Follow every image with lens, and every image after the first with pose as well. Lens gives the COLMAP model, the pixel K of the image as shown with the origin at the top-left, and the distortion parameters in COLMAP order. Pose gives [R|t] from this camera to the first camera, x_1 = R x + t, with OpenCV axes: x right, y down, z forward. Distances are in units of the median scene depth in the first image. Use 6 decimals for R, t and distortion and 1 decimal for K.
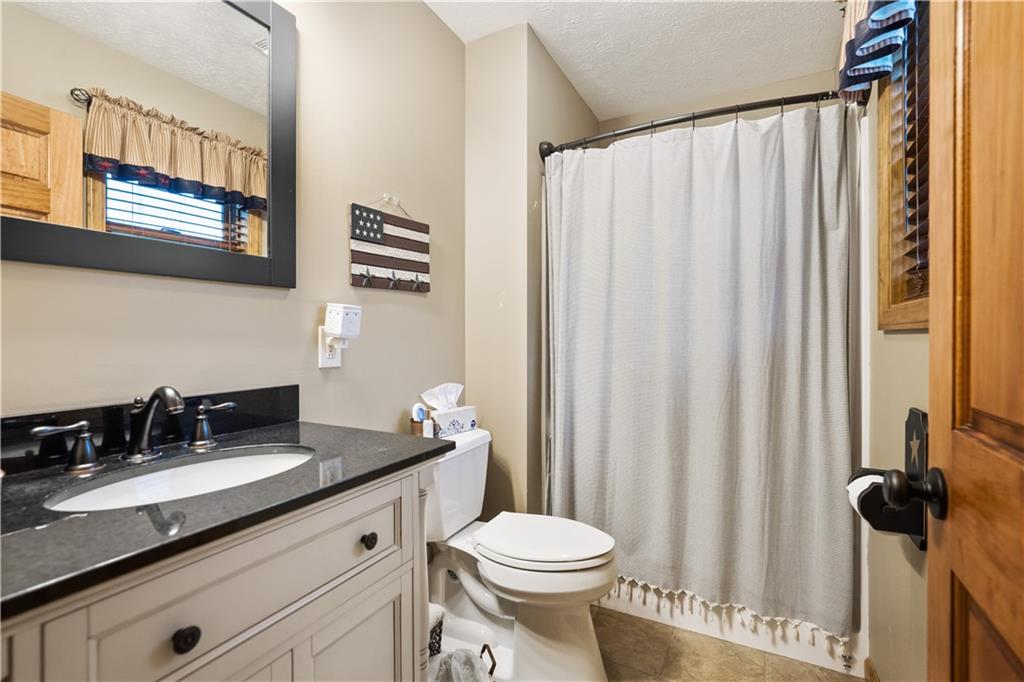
lens RADIAL K [[469.2, 0, 511.6], [0, 469.2, 340.7], [0, 0, 1]] dist [-0.015688, 0.002009]
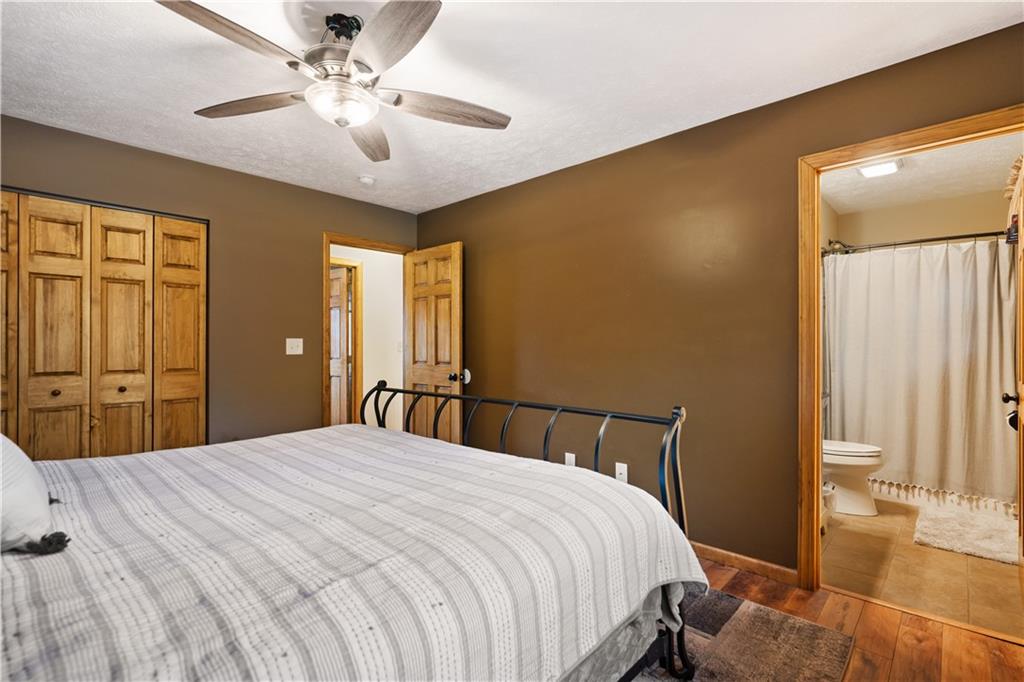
lens RADIAL K [[469.2, 0, 511.2], [0, 469.2, 342.6], [0, 0, 1]] dist [-0.015688, 0.002009]
pose [[0.963333, 0.000118, -0.268310, -0.767025], [-0.001814, 0.999980, -0.006074, -0.042027], [0.268304, 0.006338, 0.963314, -1.375837]]
